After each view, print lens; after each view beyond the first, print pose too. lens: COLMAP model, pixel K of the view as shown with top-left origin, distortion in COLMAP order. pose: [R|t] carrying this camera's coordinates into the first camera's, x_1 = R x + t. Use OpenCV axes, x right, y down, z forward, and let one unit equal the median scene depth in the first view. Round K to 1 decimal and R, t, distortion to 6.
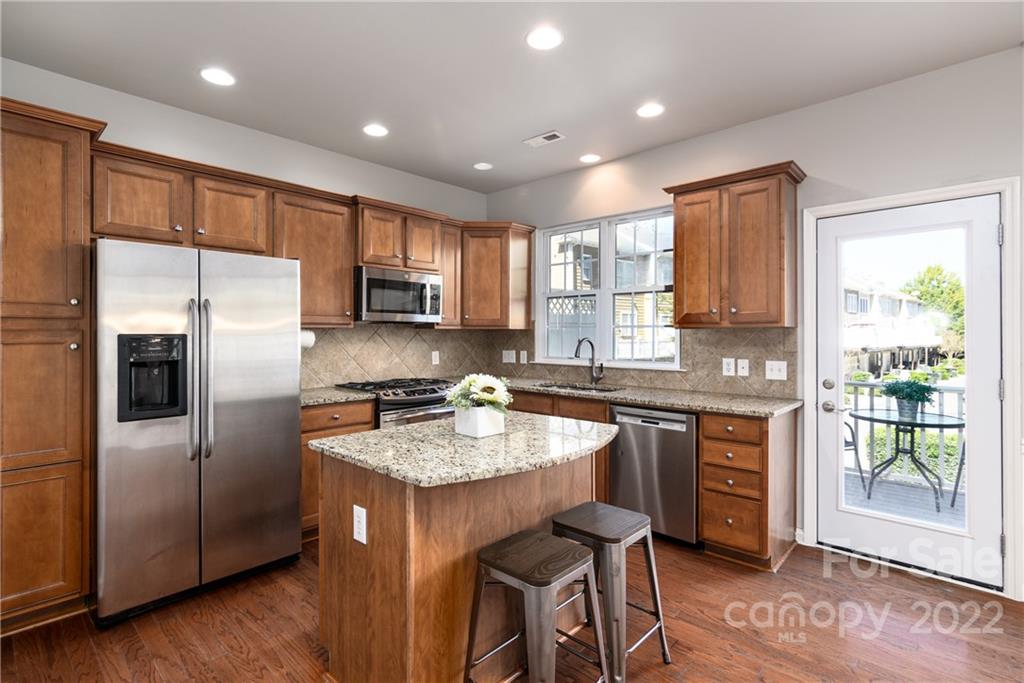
lens RADIAL K [[493.3, 0, 507.6], [0, 493.3, 335.2], [0, 0, 1]] dist [0.002944, 0.001315]
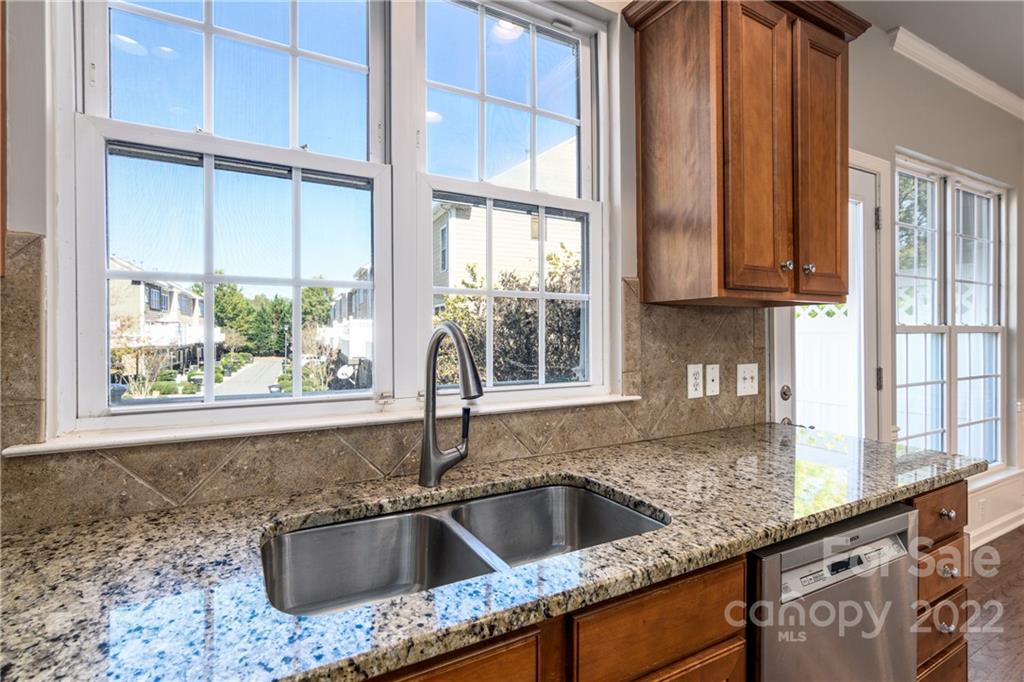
lens RADIAL K [[493.3, 0, 512.5], [0, 493.3, 332.8], [0, 0, 1]] dist [0.002944, 0.001315]
pose [[0.300608, -0.002750, 0.953744, -0.107133], [0.003398, 0.999993, 0.001812, 0.012725], [-0.953742, 0.002696, 0.300615, 1.082274]]
